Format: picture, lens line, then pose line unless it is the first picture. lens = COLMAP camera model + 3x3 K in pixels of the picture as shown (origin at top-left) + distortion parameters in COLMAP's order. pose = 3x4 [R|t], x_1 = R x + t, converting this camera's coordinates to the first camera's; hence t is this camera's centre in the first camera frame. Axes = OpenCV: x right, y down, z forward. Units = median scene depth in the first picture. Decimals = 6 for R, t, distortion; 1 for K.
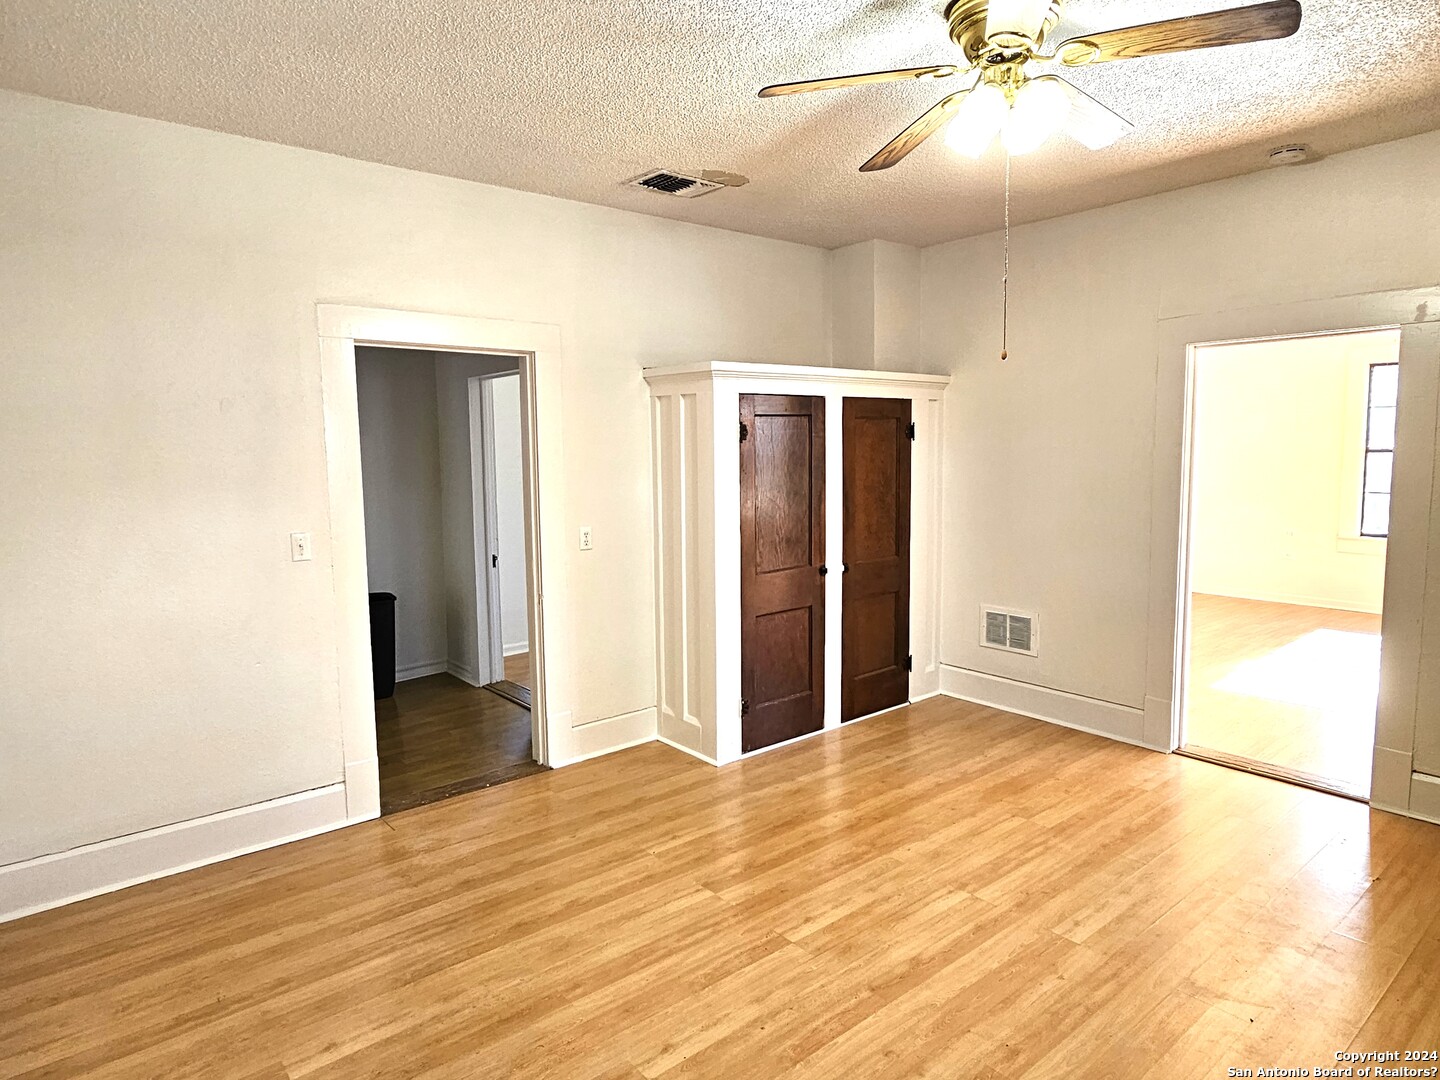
lens RADIAL K [[852.2, 0, 715.2], [0, 852.2, 540.8], [0, 0, 1]] dist [0.003671, -0.004942]
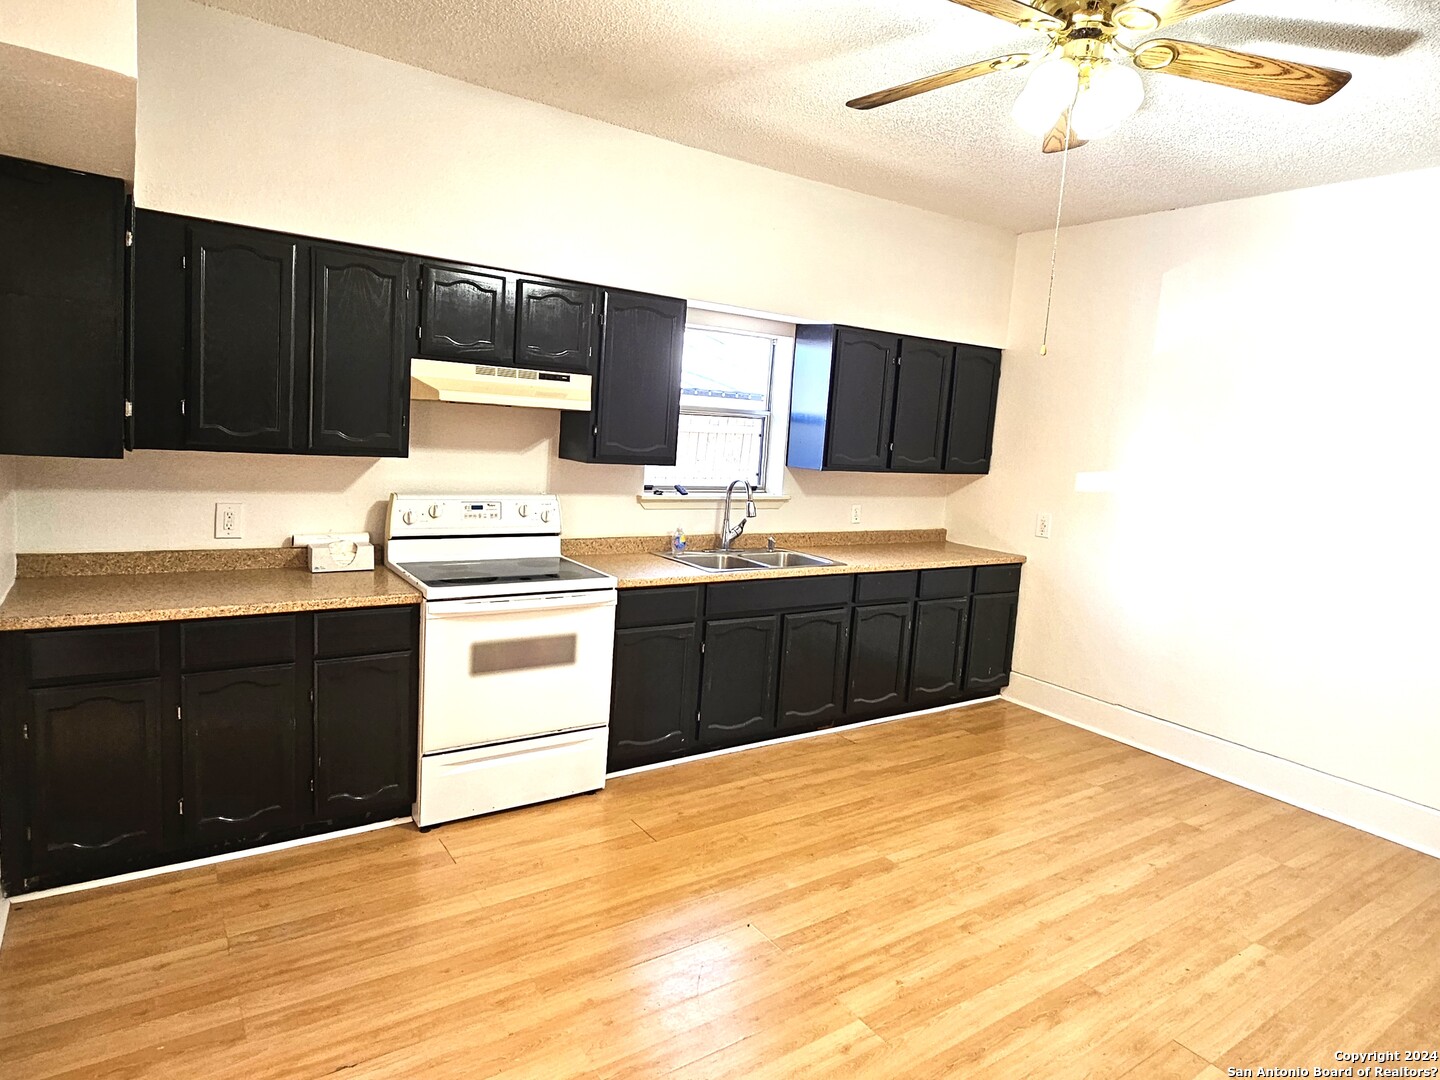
lens RADIAL K [[852.2, 0, 715.6], [0, 852.2, 540.5], [0, 0, 1]] dist [0.003671, -0.004942]
pose [[-0.994804, -0.064204, 0.079010, 0.495069], [-0.042851, 0.968039, 0.247113, -0.179013], [-0.092350, 0.242444, -0.965760, 1.598380]]
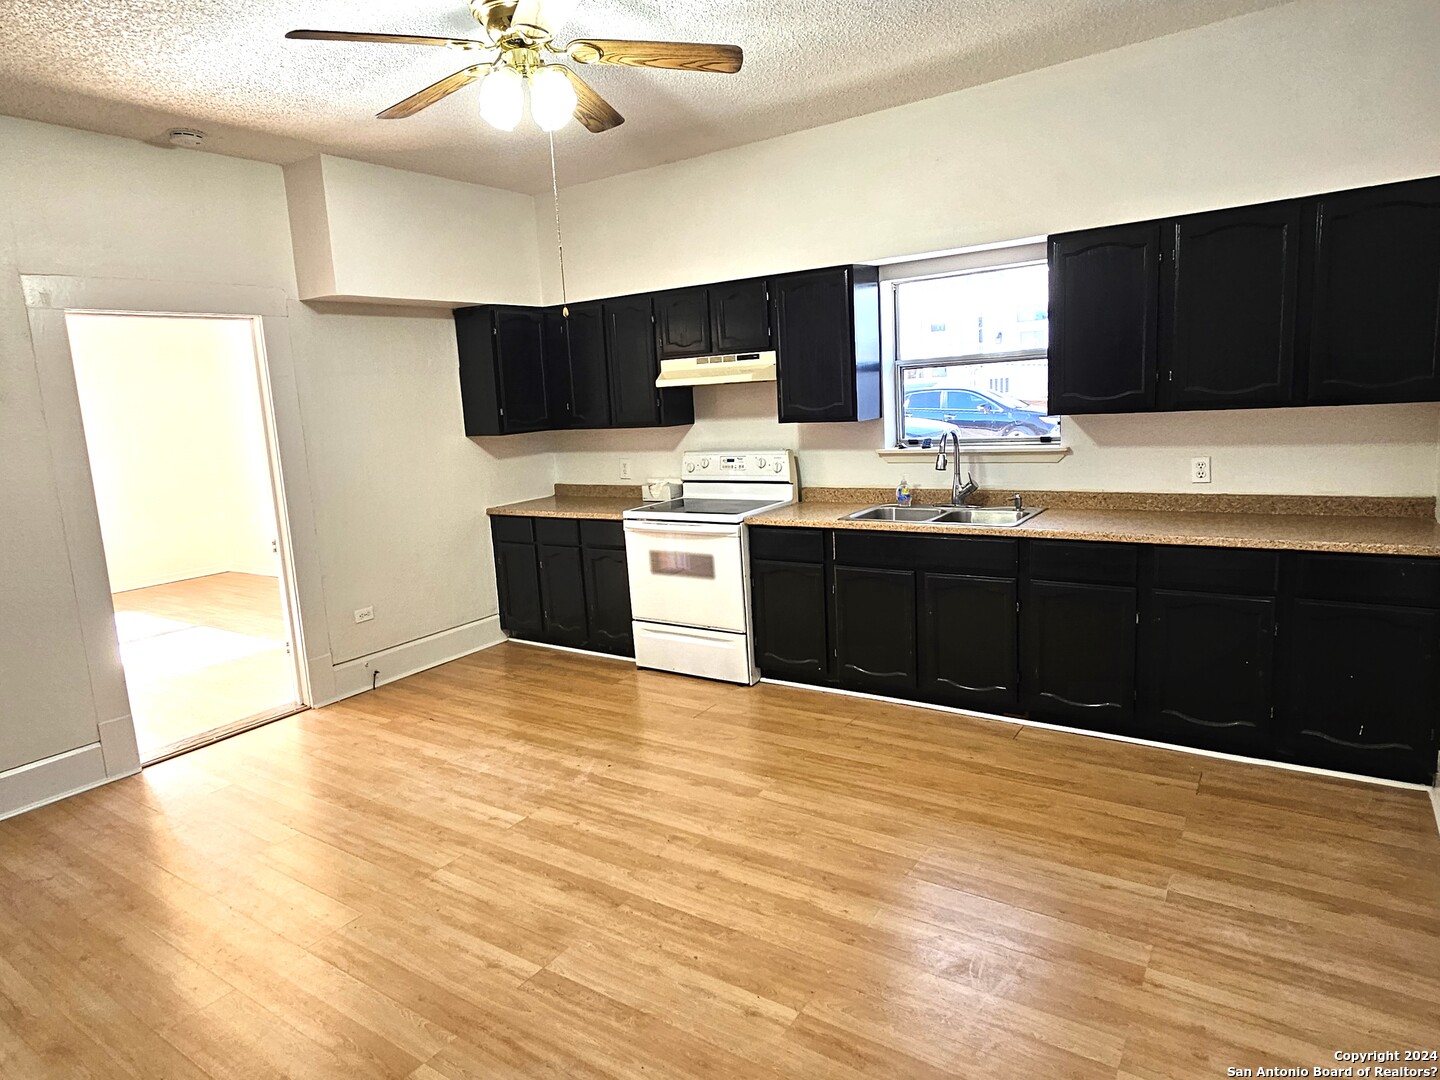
lens RADIAL K [[852.2, 0, 713.0], [0, 852.2, 543.5], [0, 0, 1]] dist [0.003671, -0.004942]
pose [[-0.280591, -0.142766, 0.949150, -0.673873], [0.170557, 0.965722, 0.195680, -0.080090], [-0.944552, 0.216791, -0.246623, 0.897341]]
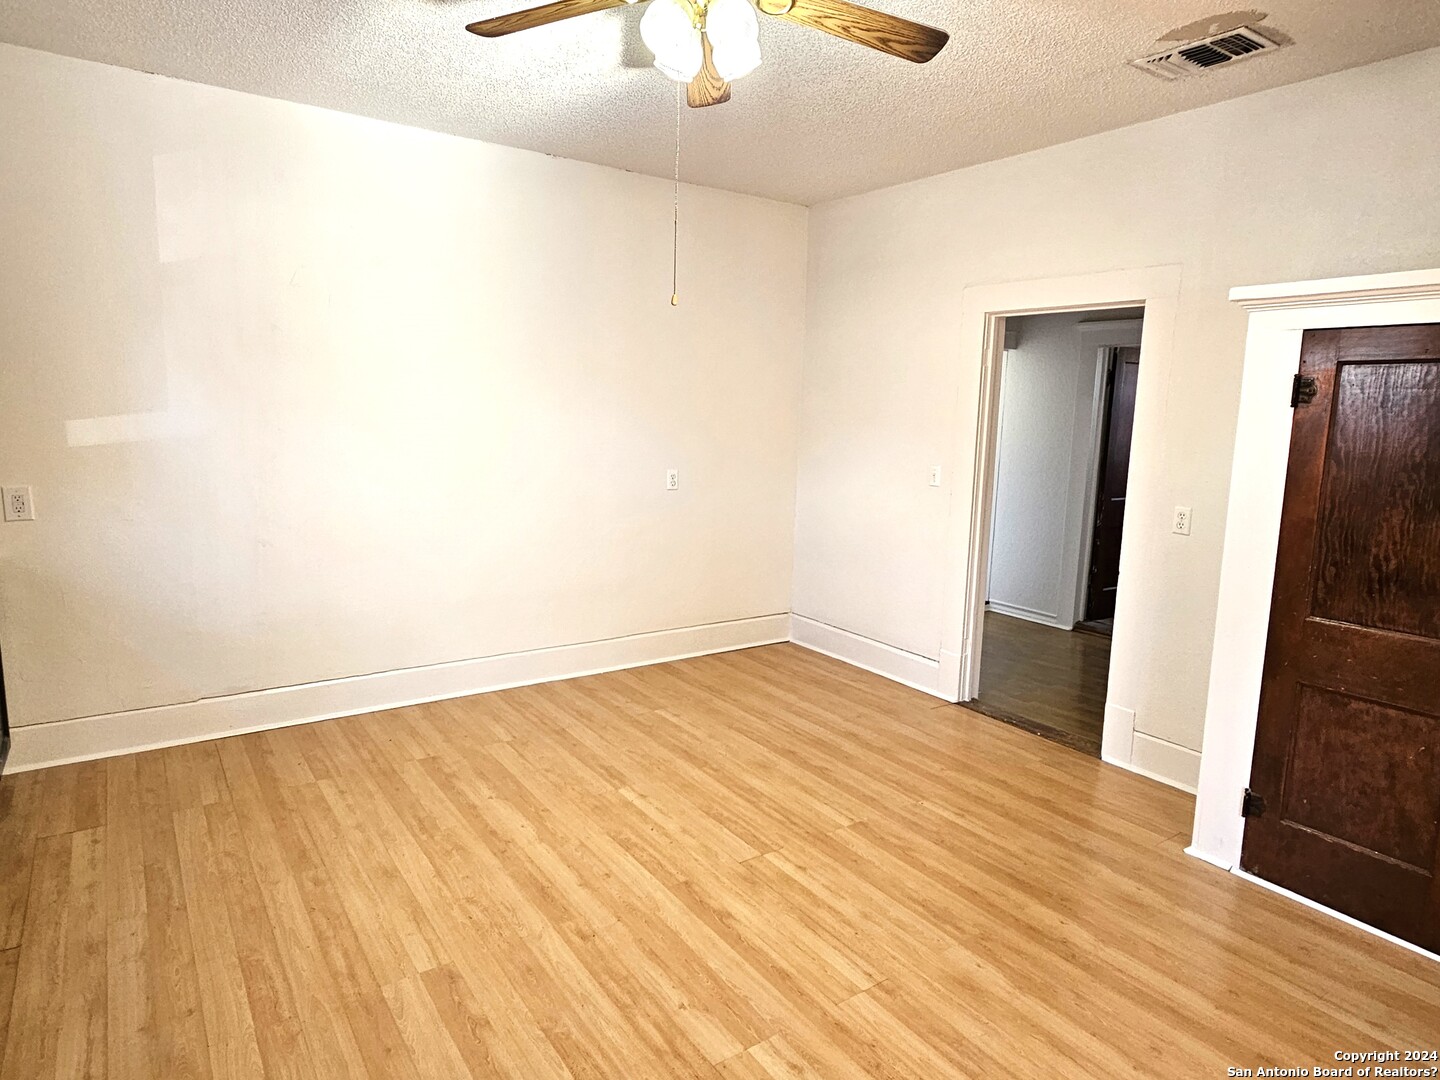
lens RADIAL K [[852.2, 0, 710.0], [0, 852.2, 530.2], [0, 0, 1]] dist [0.003671, -0.004942]
pose [[-0.081817, 0.159300, -0.983834, 1.035080], [-0.137856, 0.975846, 0.169471, -0.103672], [0.987067, 0.149493, -0.057880, 0.876048]]
